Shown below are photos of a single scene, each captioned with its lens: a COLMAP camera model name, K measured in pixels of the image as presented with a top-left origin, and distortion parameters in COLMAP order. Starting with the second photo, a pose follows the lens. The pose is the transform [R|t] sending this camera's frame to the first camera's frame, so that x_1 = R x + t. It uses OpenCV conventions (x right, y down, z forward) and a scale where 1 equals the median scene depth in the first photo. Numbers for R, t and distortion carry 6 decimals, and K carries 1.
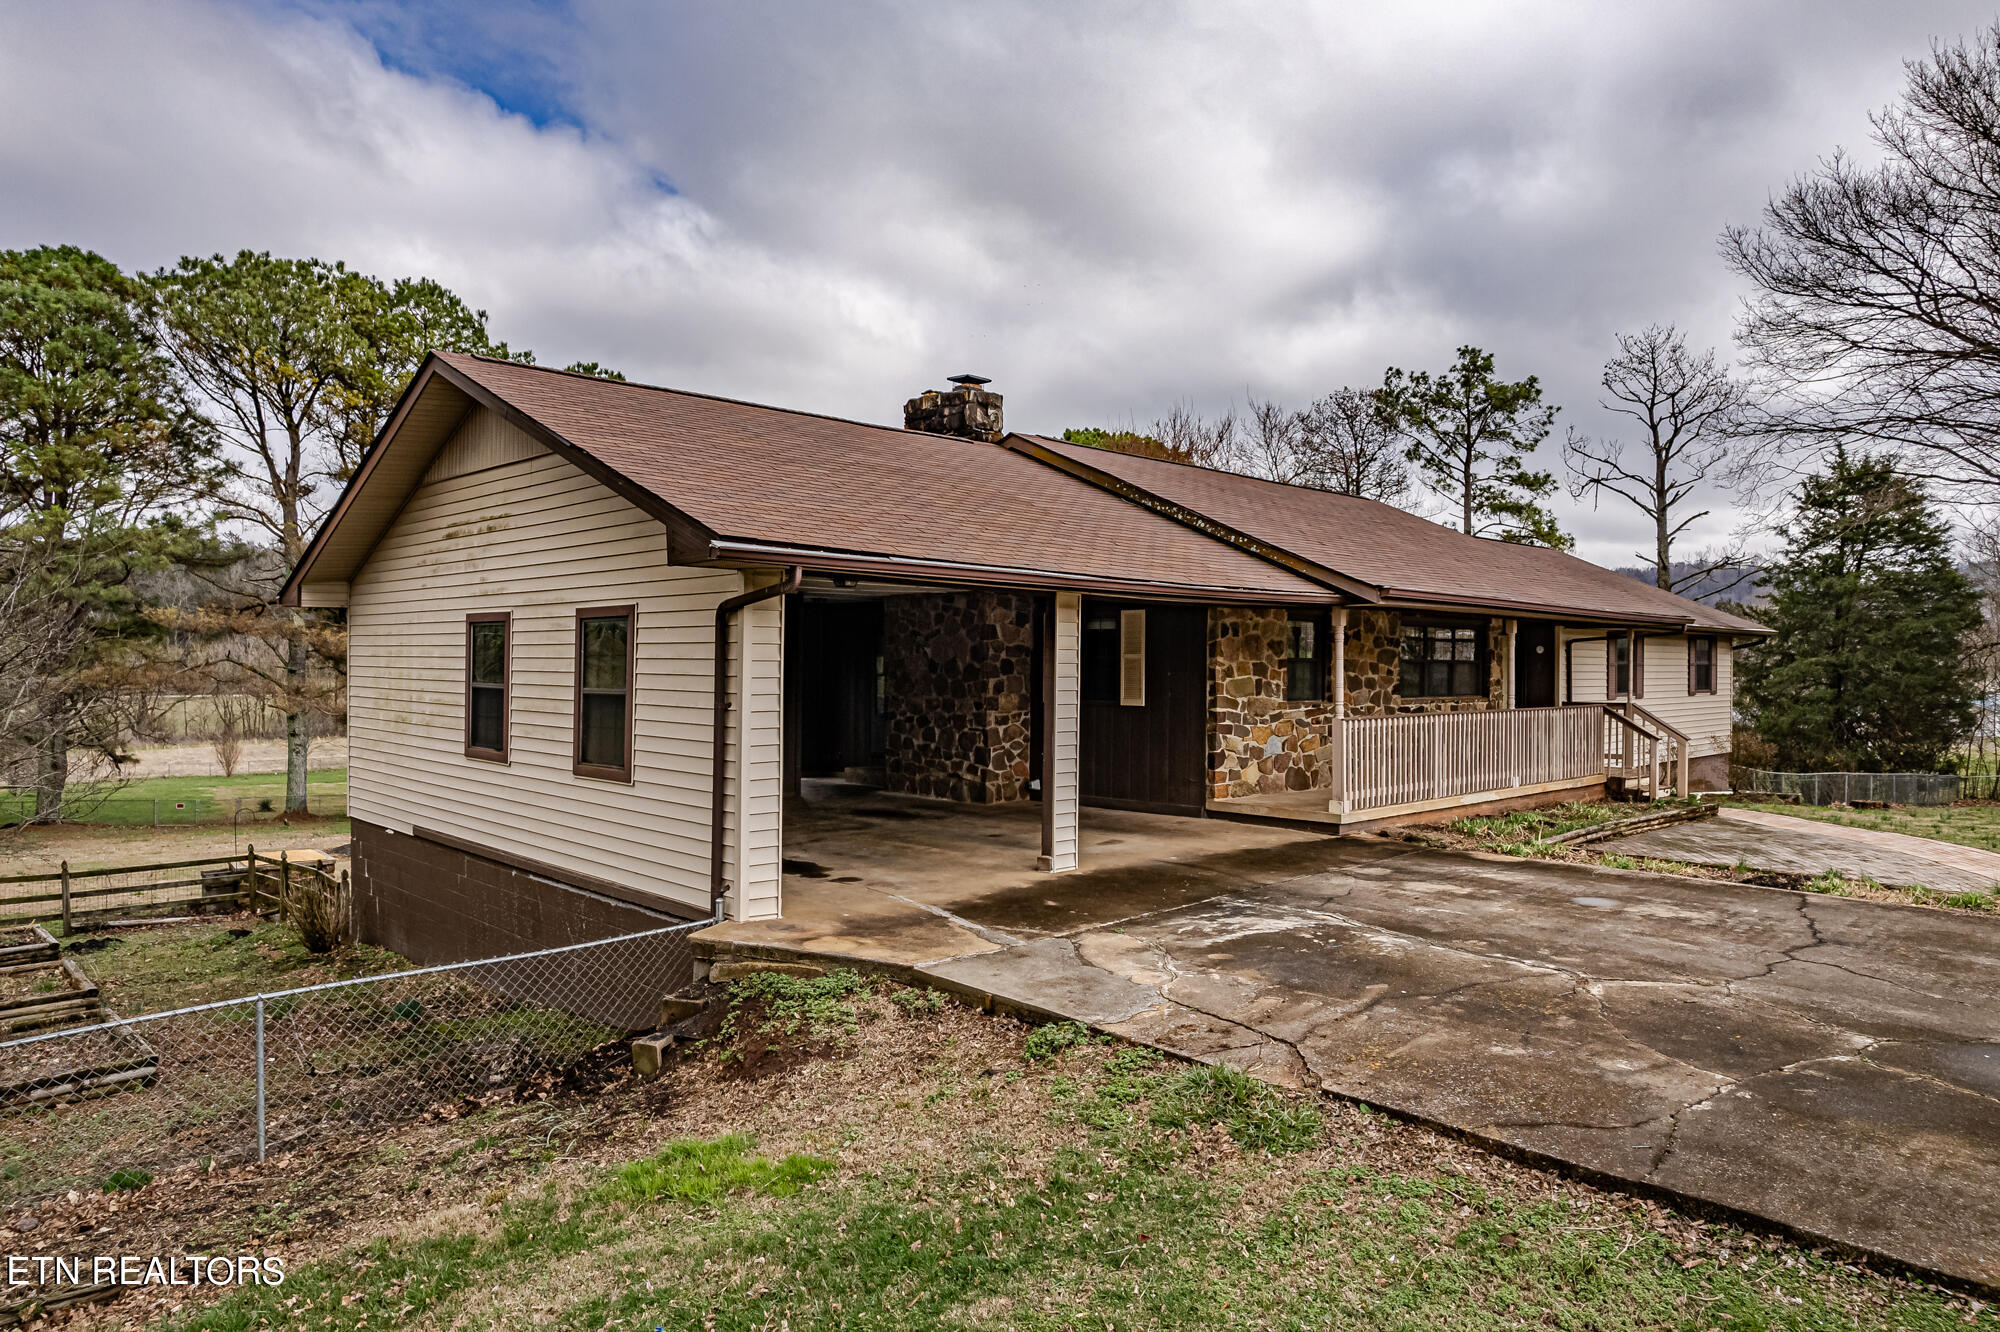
lens RADIAL K [[1283.3, 0, 995.7], [0, 1283.3, 656.5], [0, 0, 1]] dist [-0.074570, 0.066515]
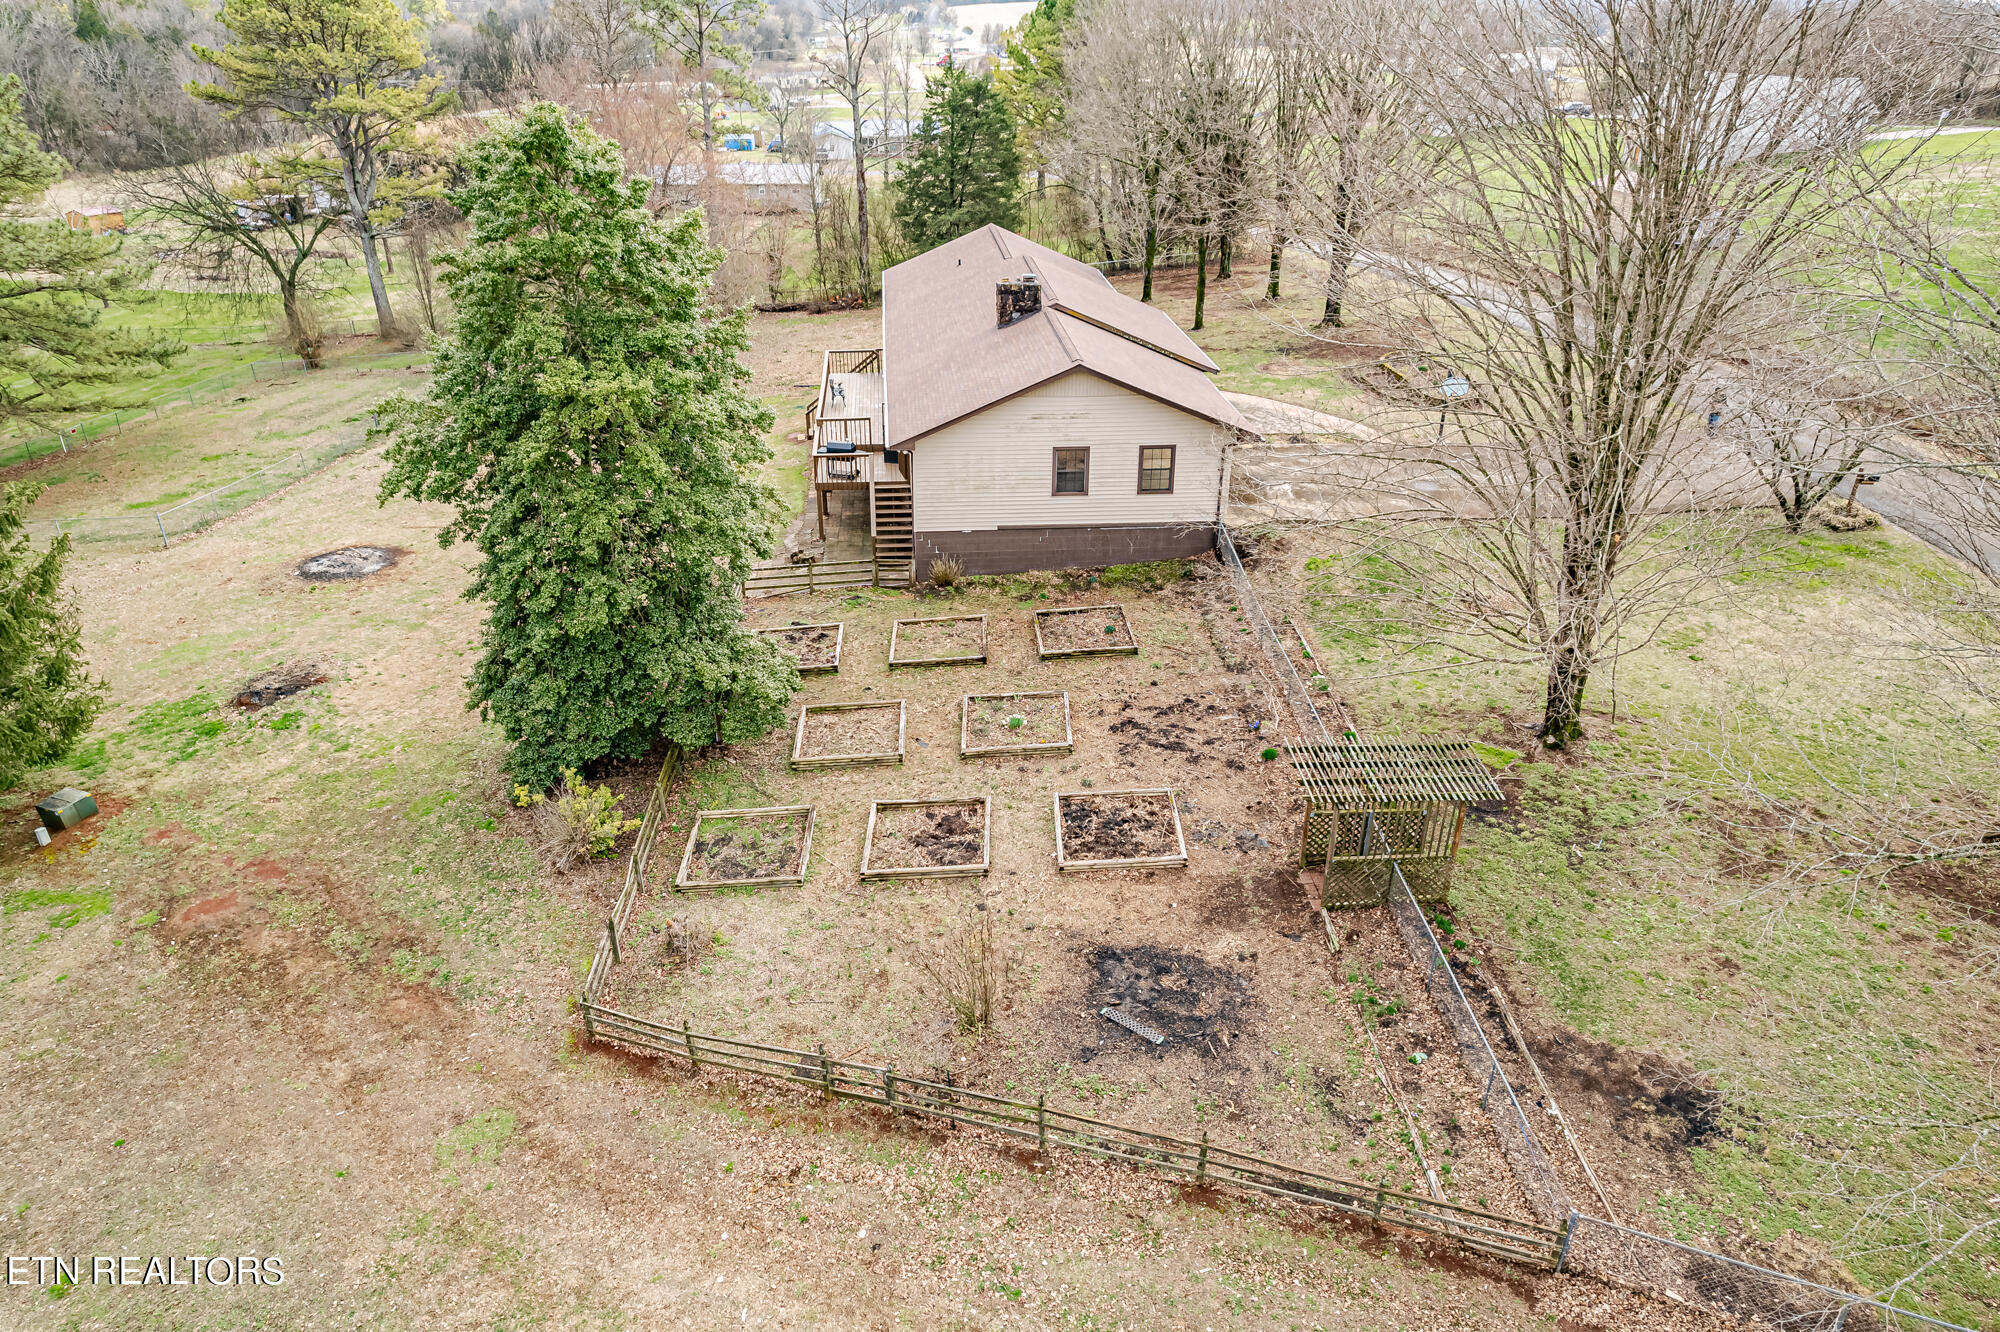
lens RADIAL K [[1283.3, 0, 998.6], [0, 1283.3, 661.5], [0, 0, 1]] dist [-0.074570, 0.066515]
pose [[0.629363, -0.354944, 0.691315, -1.908163], [-0.005247, 0.887635, 0.460518, -0.664480], [-0.777093, -0.293460, 0.556783, -0.432165]]
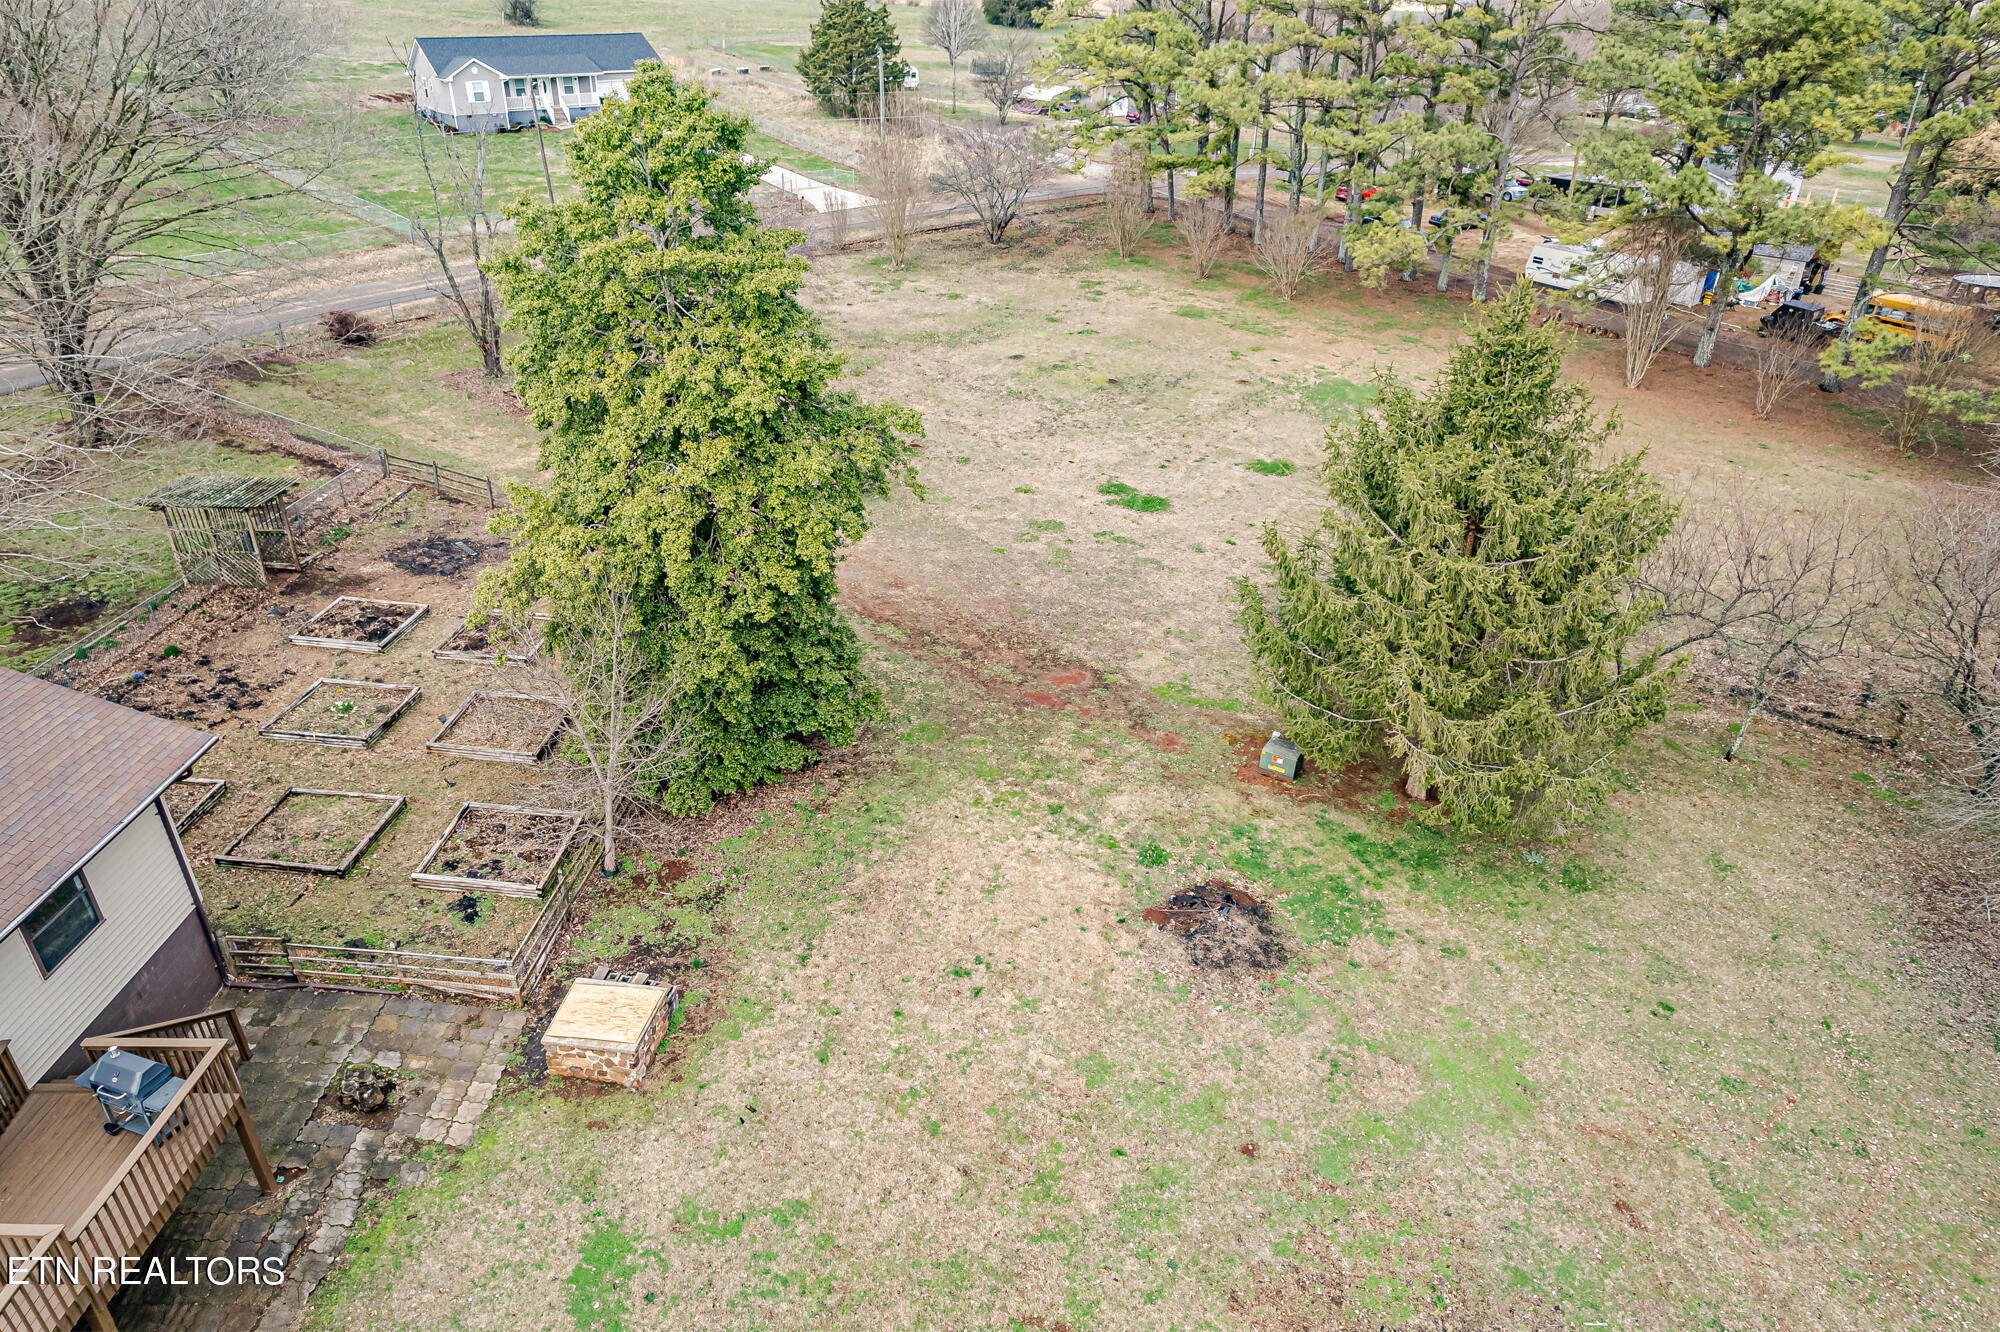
lens RADIAL K [[1283.3, 0, 998.9], [0, 1283.3, 665.9], [0, 0, 1]] dist [-0.074570, 0.066515]
pose [[-0.703106, 0.329824, -0.629967, -0.319619], [-0.001539, 0.885215, 0.465179, -0.632558], [0.711084, 0.328040, -0.621892, 2.107393]]
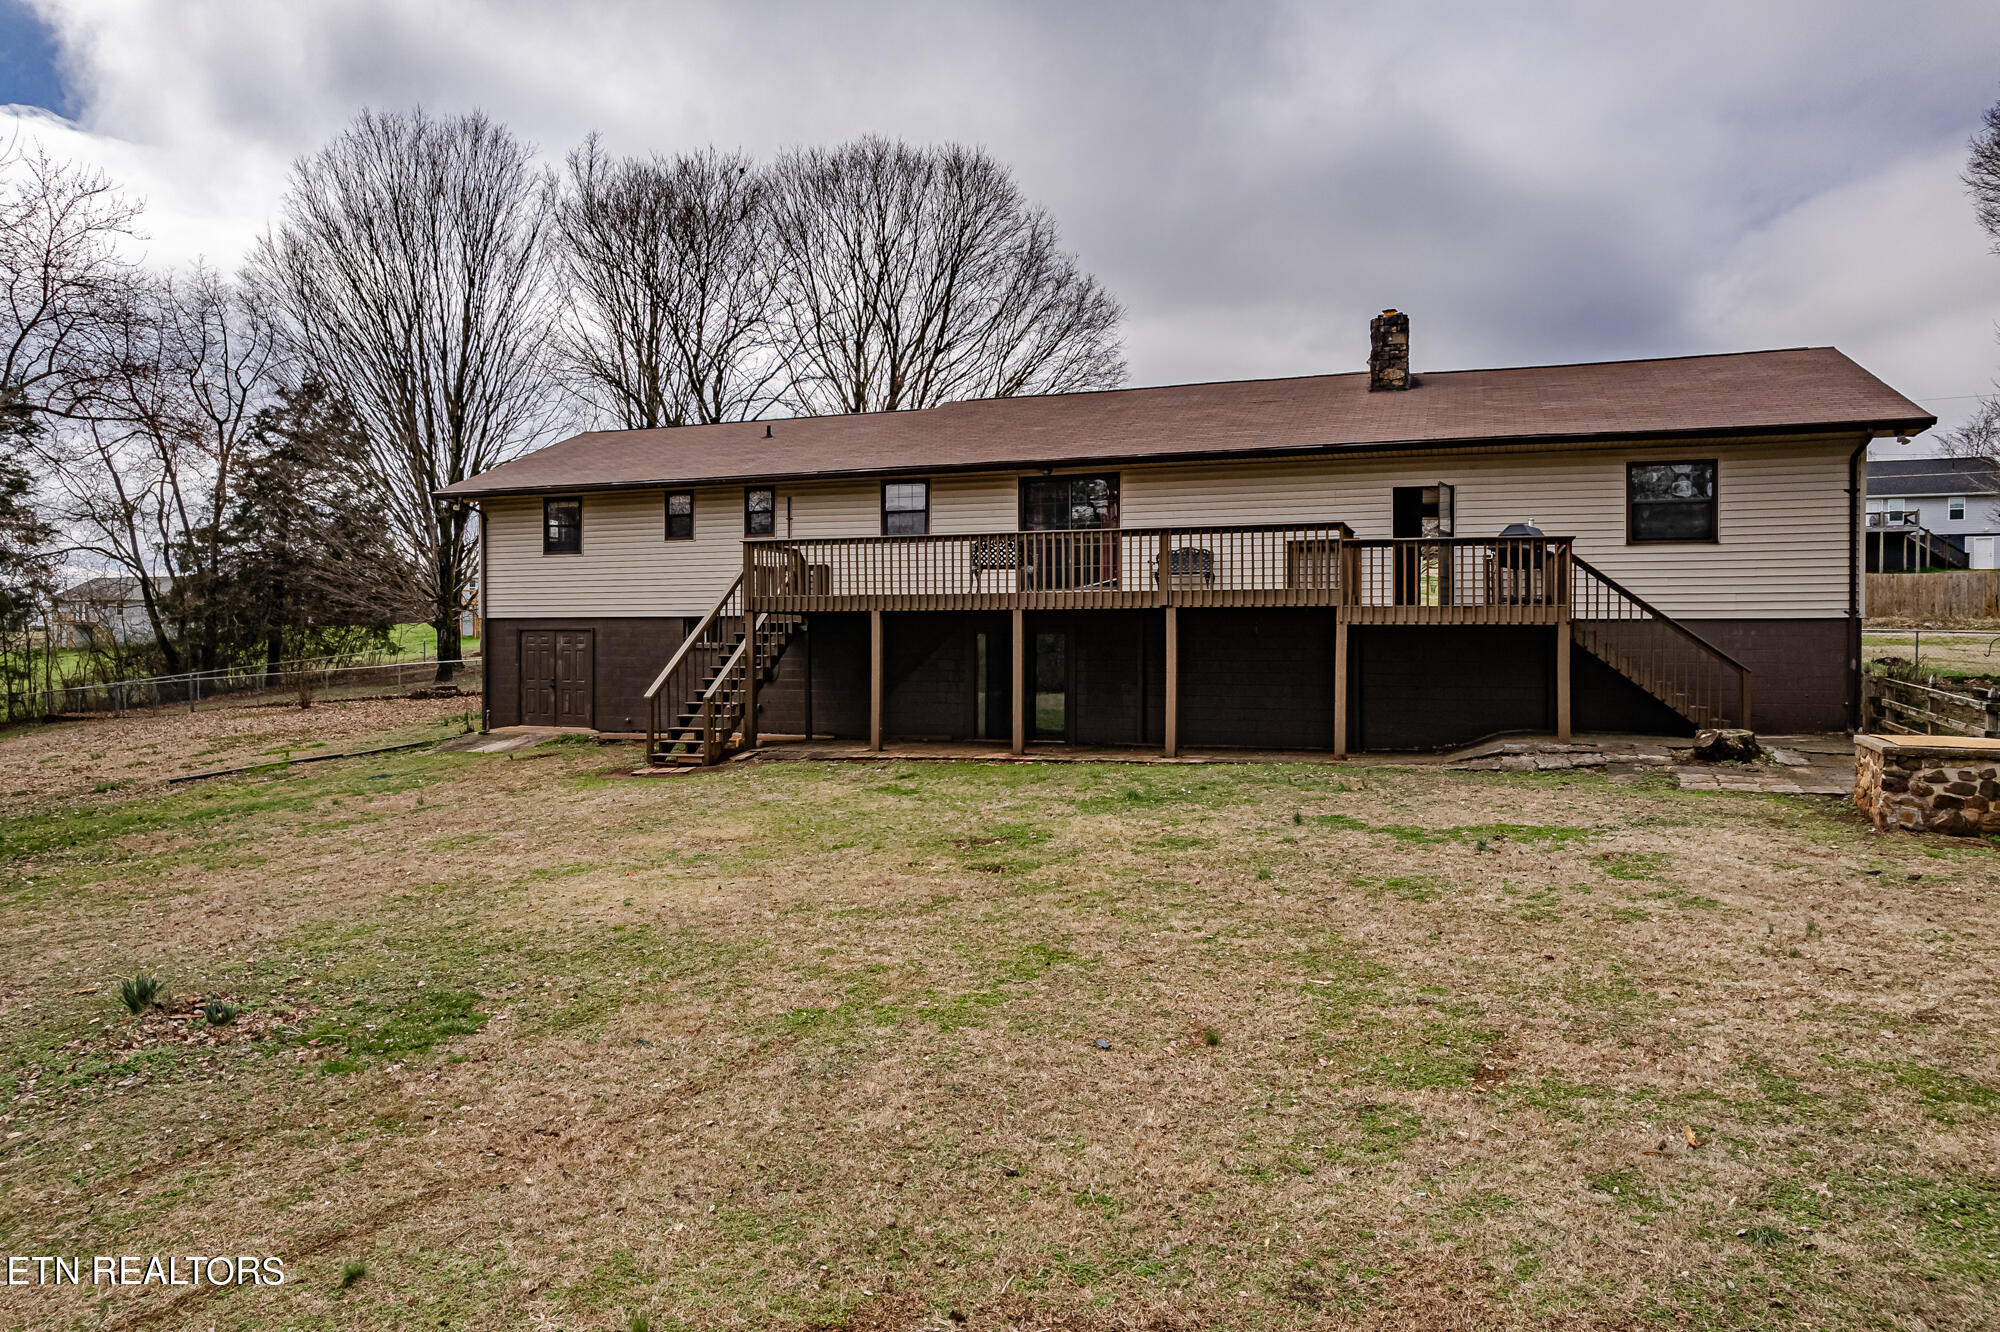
lens RADIAL K [[1283.3, 0, 1005.4], [0, 1283.3, 659.8], [0, 0, 1]] dist [-0.074570, 0.066515]
pose [[-0.439401, -0.010147, 0.898234, -1.092464], [-0.010681, 0.999925, 0.006071, 0.152322], [-0.898227, -0.006927, -0.439477, 2.010171]]
